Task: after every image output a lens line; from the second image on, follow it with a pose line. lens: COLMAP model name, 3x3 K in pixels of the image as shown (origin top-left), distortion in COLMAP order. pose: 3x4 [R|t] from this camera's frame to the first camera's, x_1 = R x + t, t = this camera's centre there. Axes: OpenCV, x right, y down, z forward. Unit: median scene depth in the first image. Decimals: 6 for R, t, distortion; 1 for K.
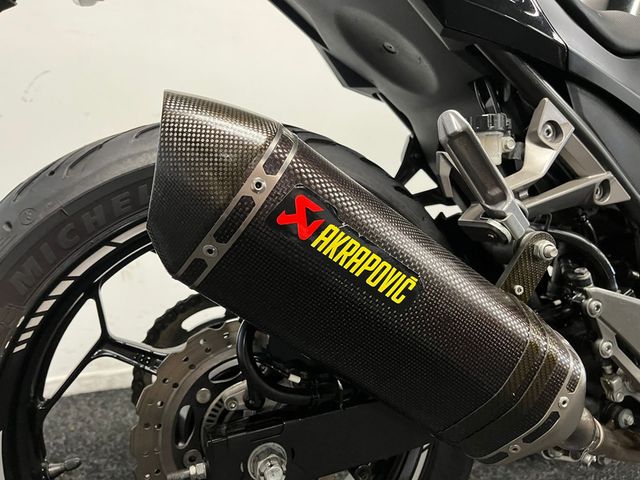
lens RADIAL K [[488.7, 0, 320.0], [0, 488.7, 240.0], [0, 0, 1]] dist [0.081552, -0.134846]
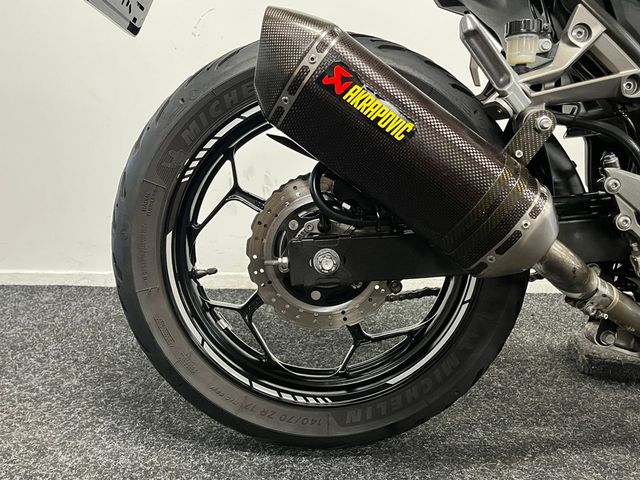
lens RADIAL K [[570.0, 0, 321.4], [0, 570.0, 248.7], [0, 0, 1]] dist [0.050897, 0.000168]
pose [[0.950201, 0.078897, -0.301484, 0.396087], [-0.060413, 0.995704, 0.070166, 0.286013], [0.305725, -0.048459, 0.950886, -0.652301]]
